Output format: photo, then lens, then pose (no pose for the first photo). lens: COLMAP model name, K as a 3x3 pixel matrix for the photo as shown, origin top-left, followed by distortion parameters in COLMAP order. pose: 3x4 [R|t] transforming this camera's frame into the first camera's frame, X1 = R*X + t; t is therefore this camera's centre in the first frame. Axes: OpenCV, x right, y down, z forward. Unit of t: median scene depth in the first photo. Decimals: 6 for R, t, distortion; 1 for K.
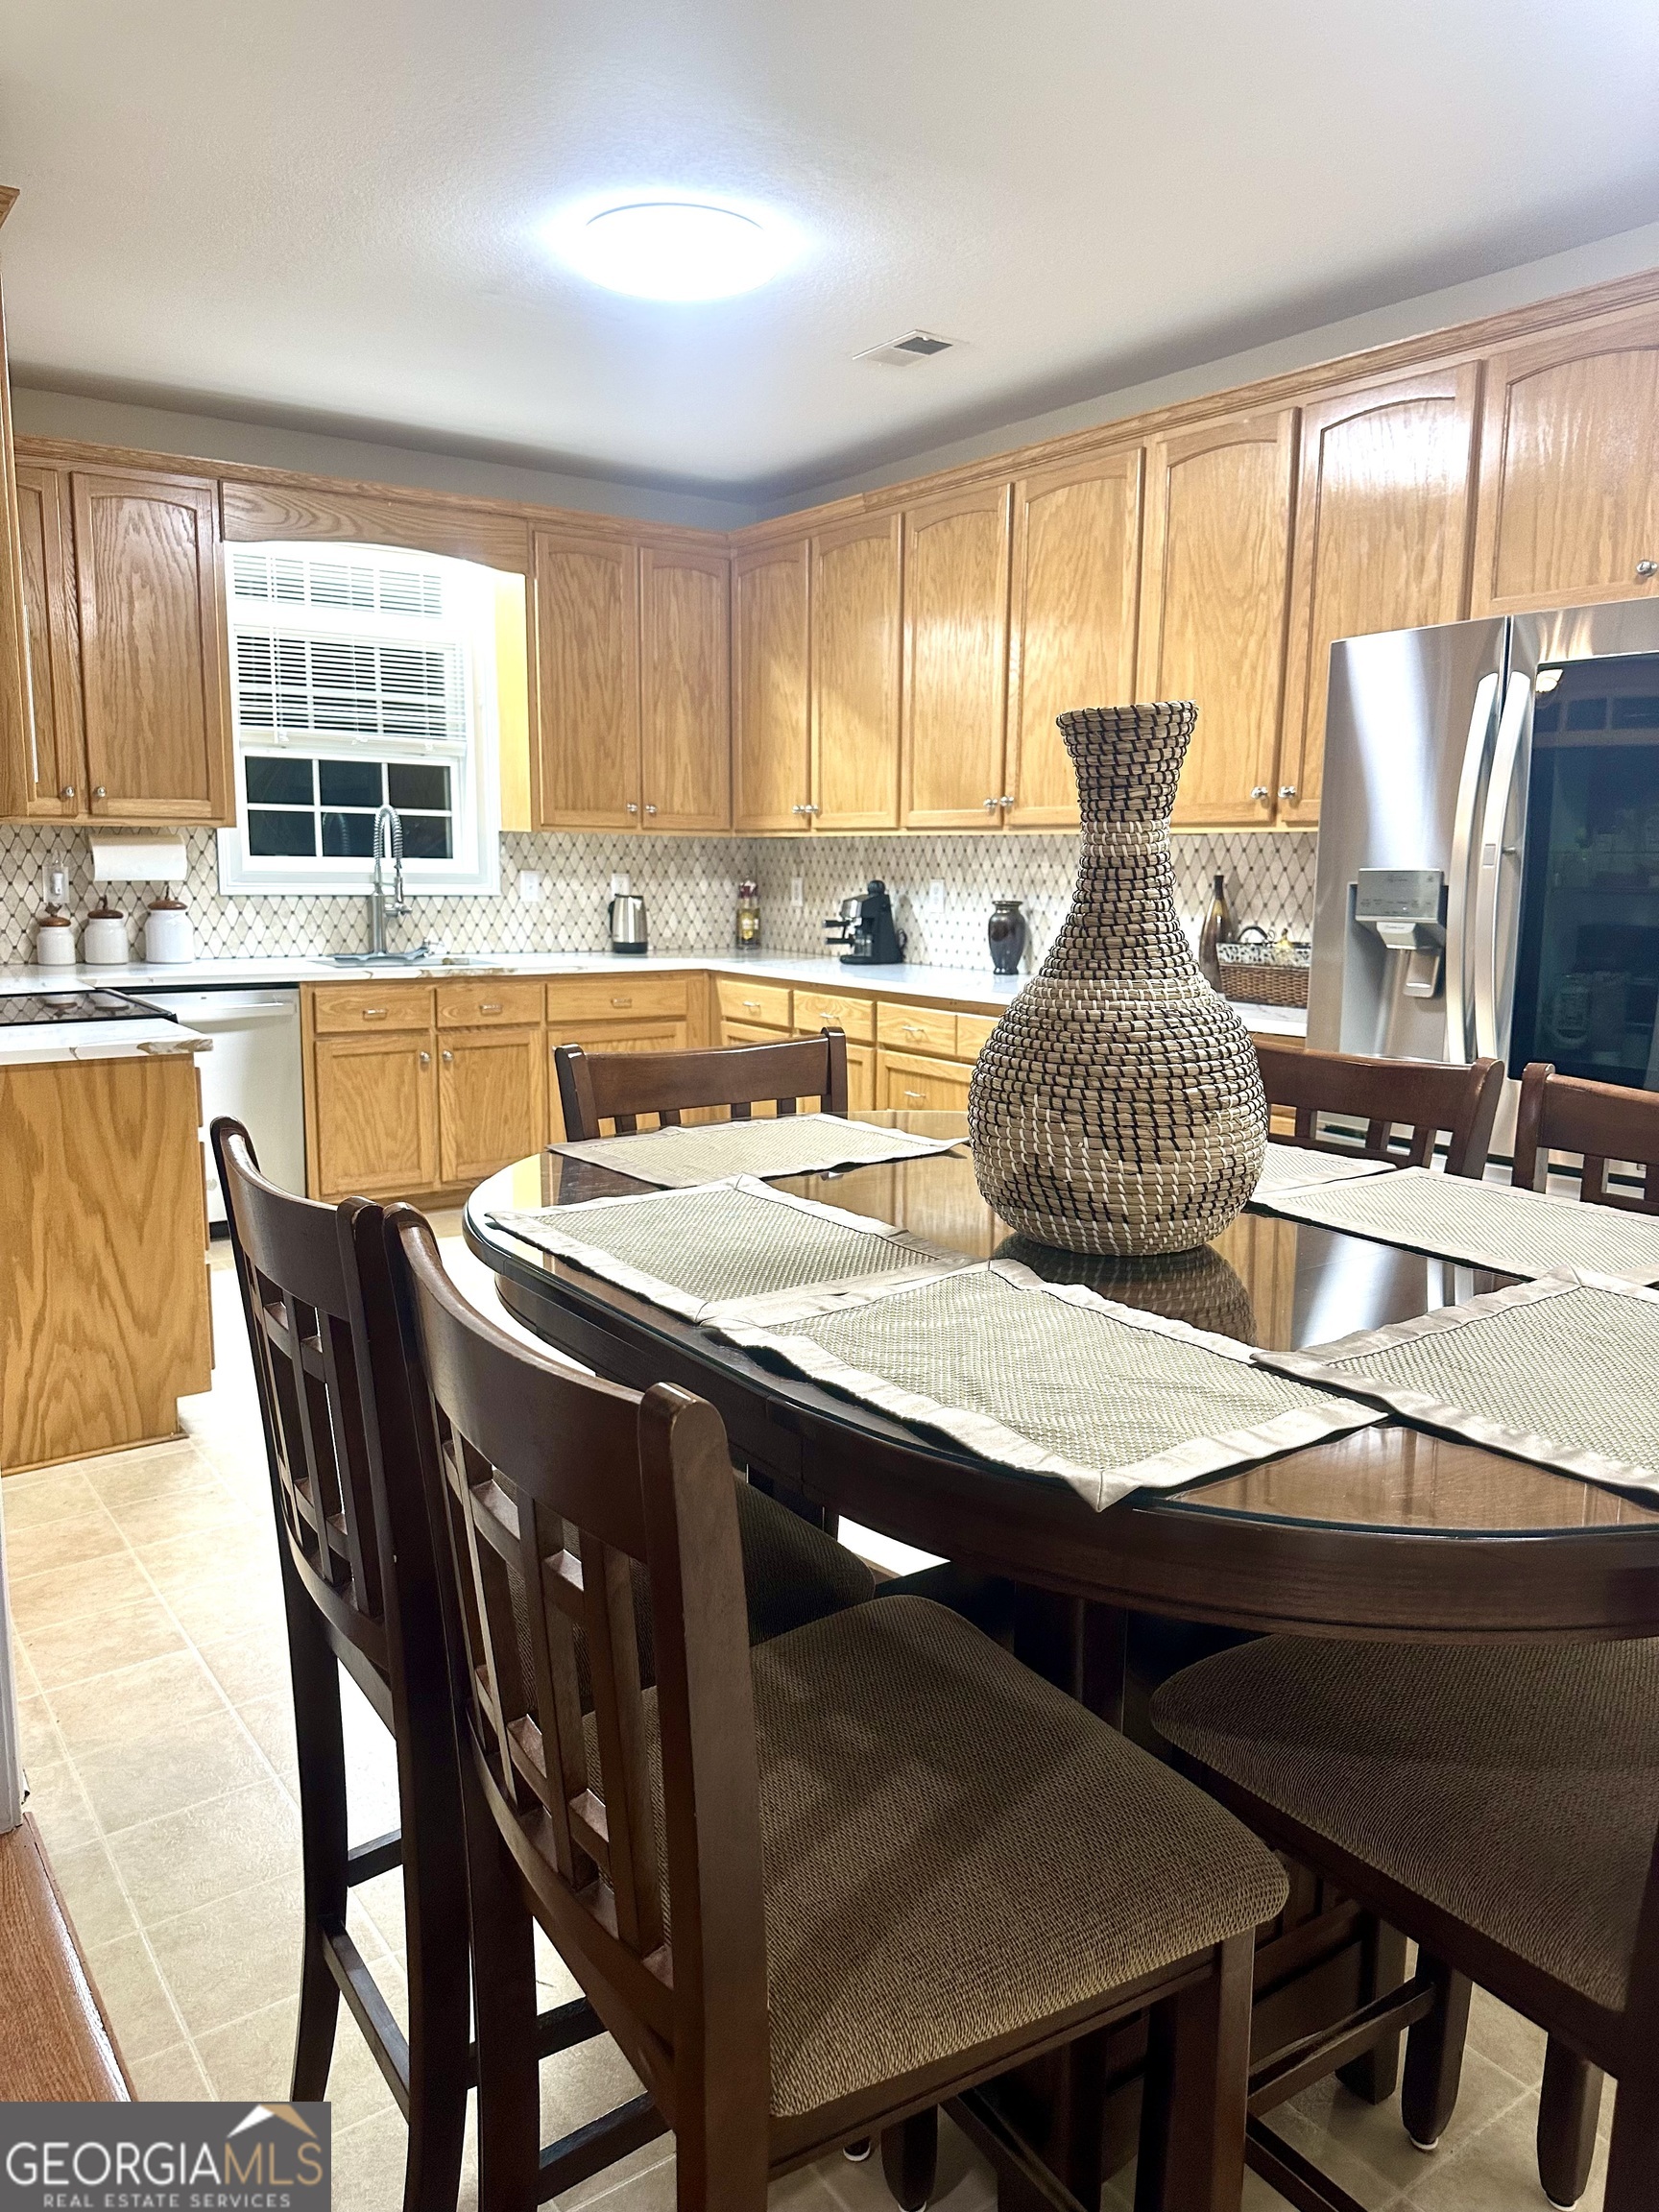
lens RADIAL K [[1581.1, 0, 829.7], [0, 1581.1, 1090.6], [0, 0, 1]] dist [0.215507, -0.443994]
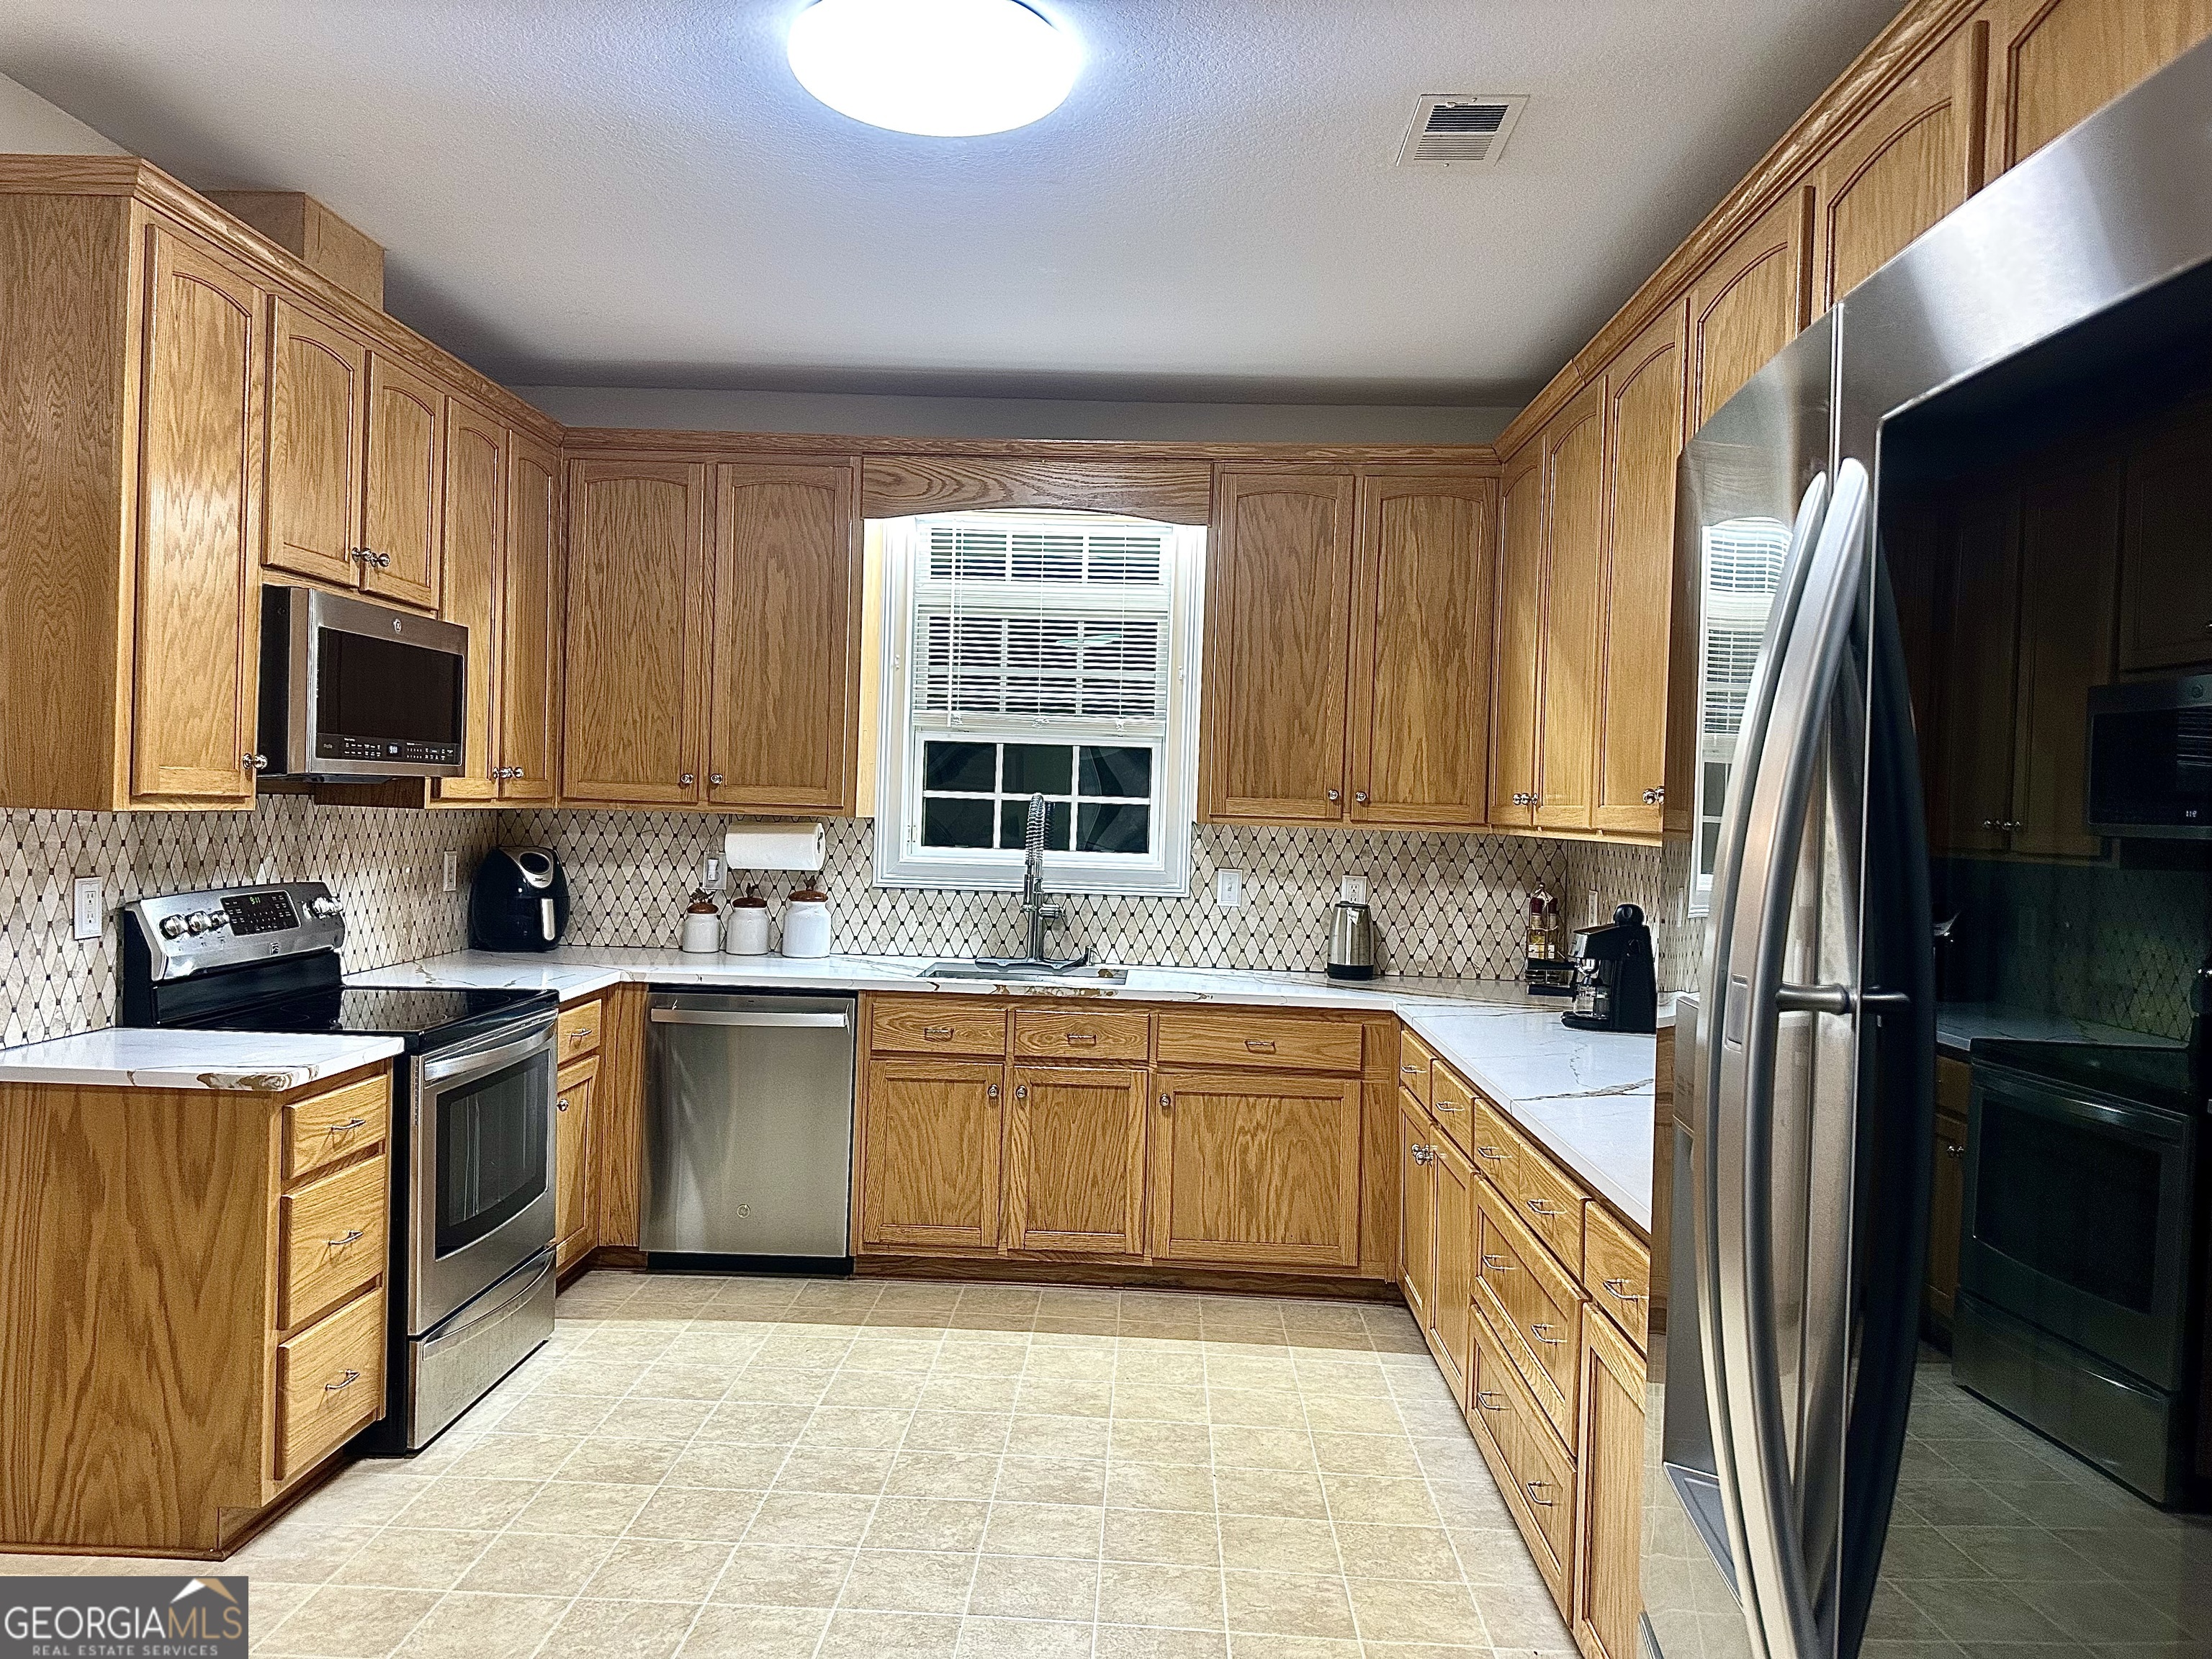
lens RADIAL K [[1557.9, 0, 1108.1], [0, 1557.9, 819.8], [0, 0, 1]] dist [0.134855, -0.156286]
pose [[0.789200, 0.021372, -0.613764, 0.281352], [-0.113764, 0.987185, -0.111906, -0.073145], [0.603507, 0.158141, 0.781519, 0.367912]]
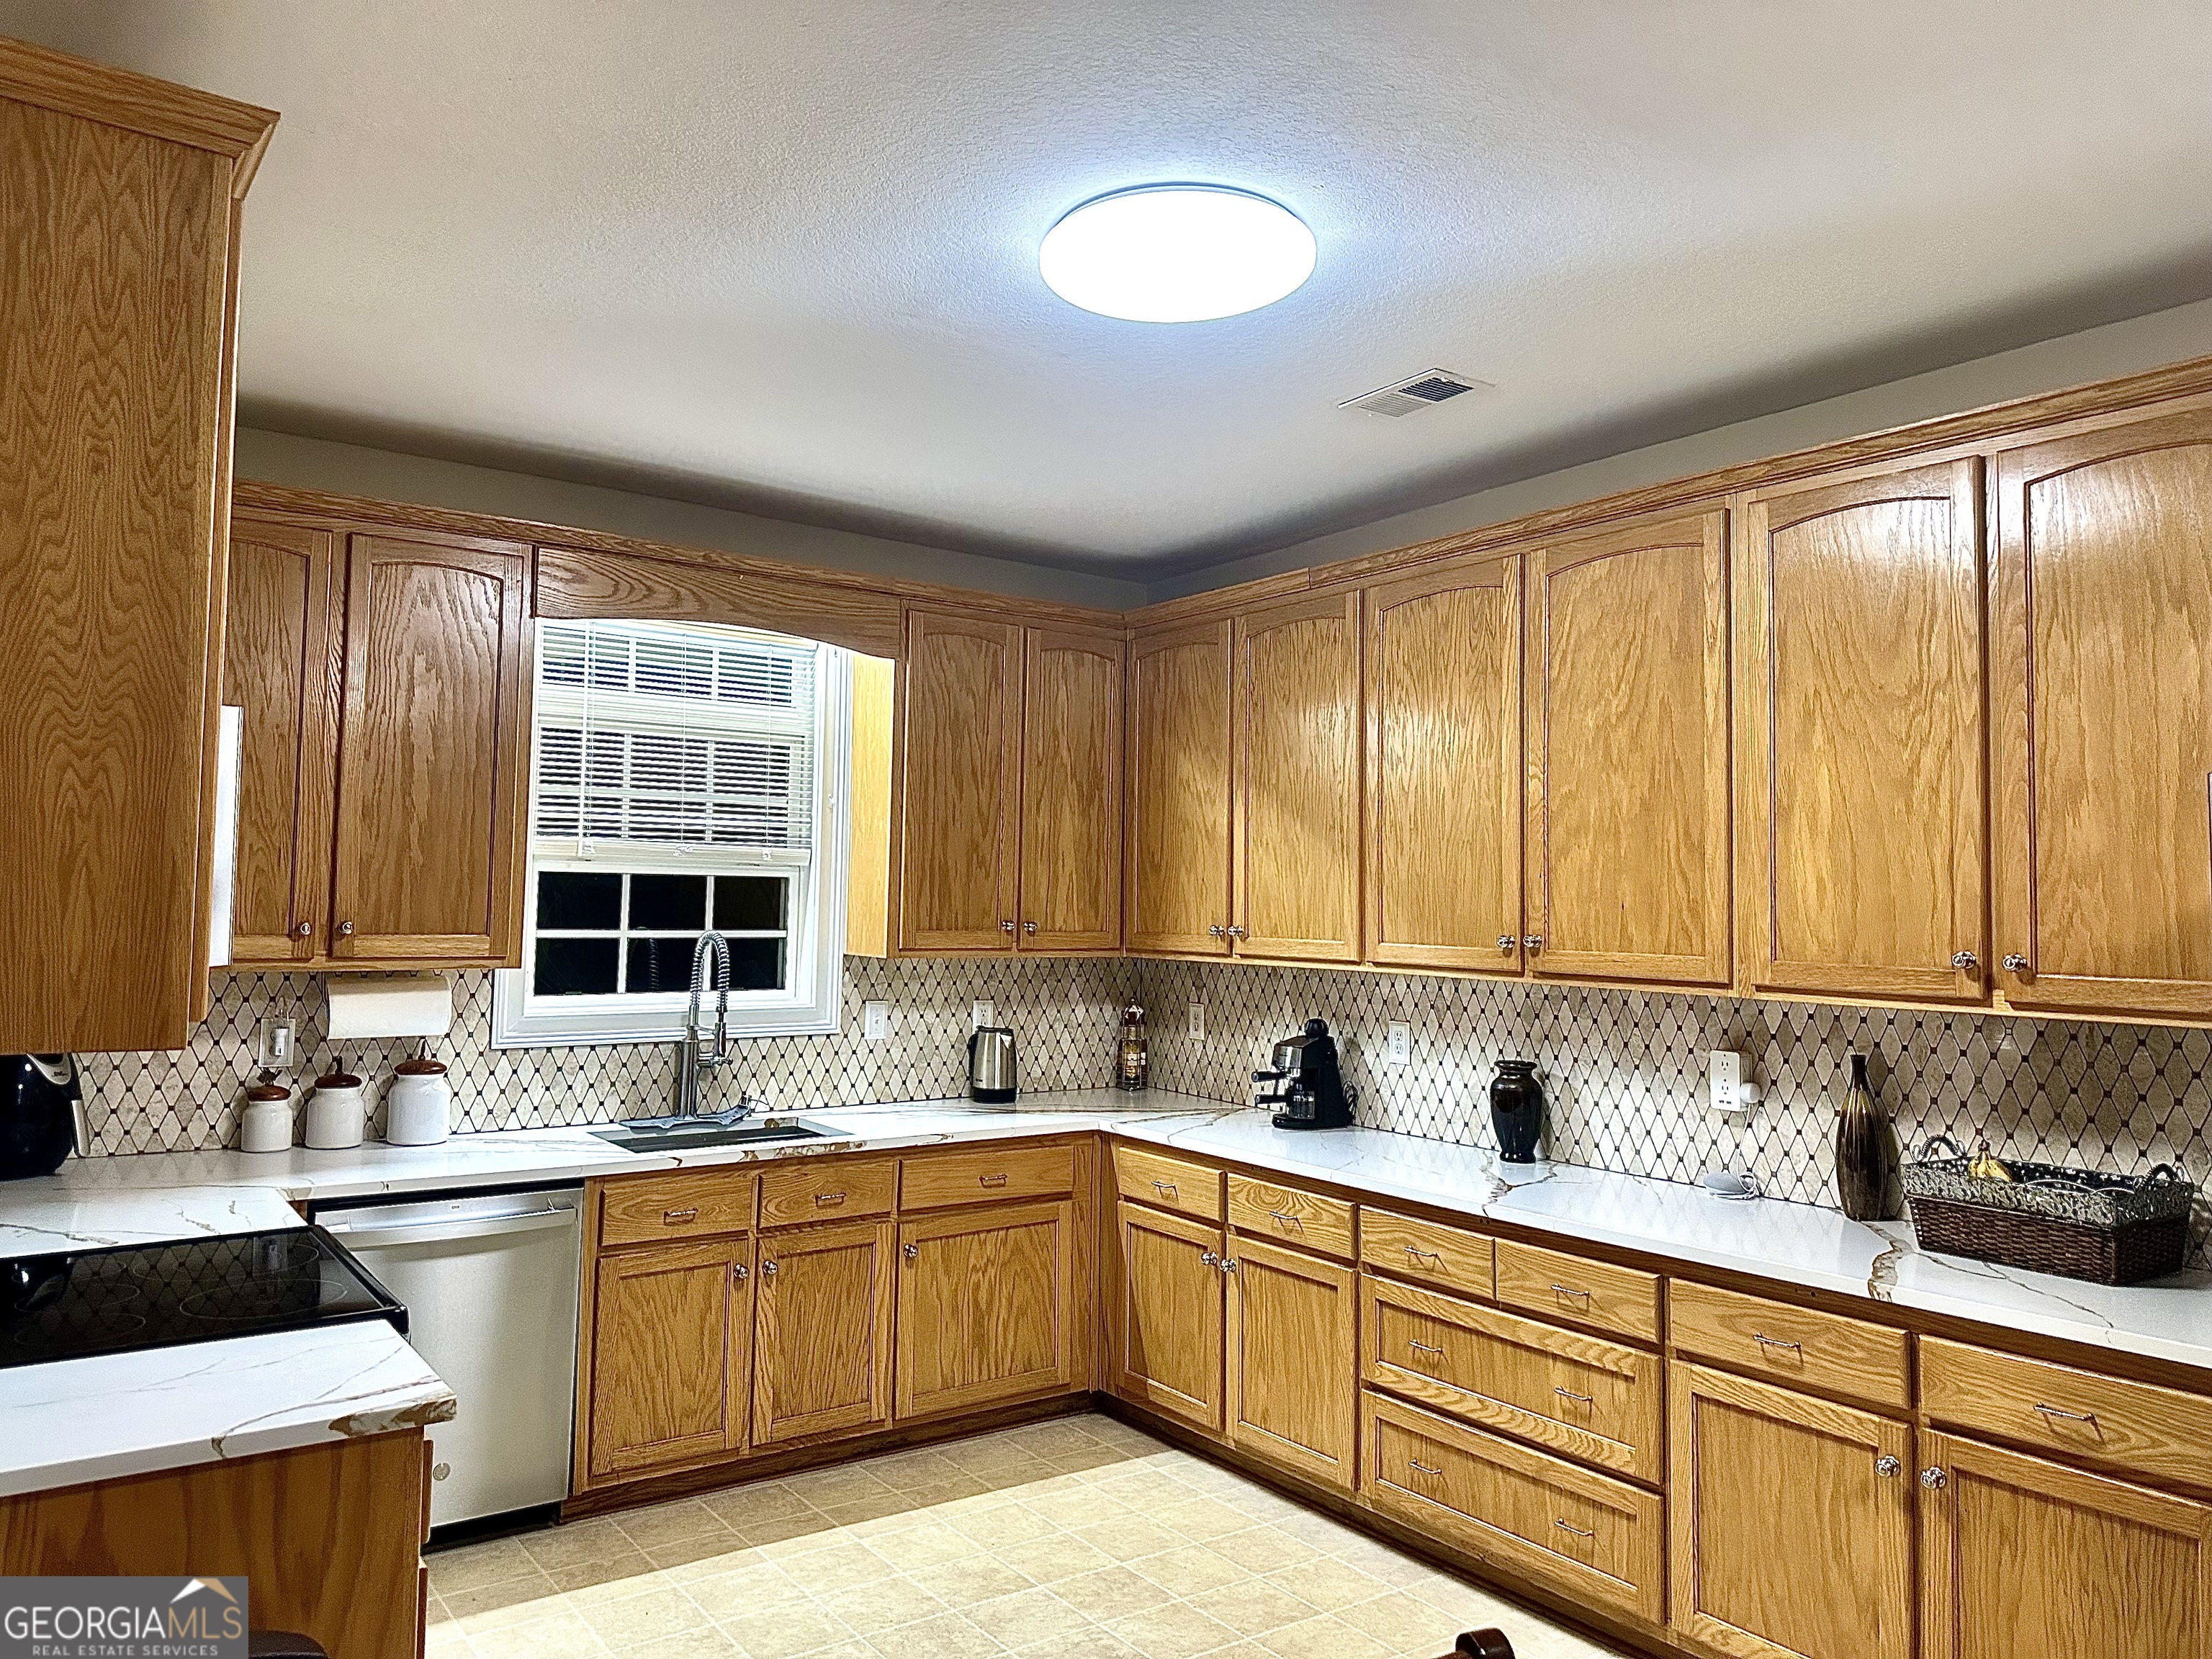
lens RADIAL K [[1537.8, 0, 1101.1], [0, 1537.8, 813.3], [0, 0, 1]] dist [0.119017, -0.180448]
pose [[0.999955, 0.006841, 0.006585, -0.088927], [-0.005346, 0.978757, -0.204956, -0.079159], [-0.007848, 0.204911, 0.978749, 0.238573]]
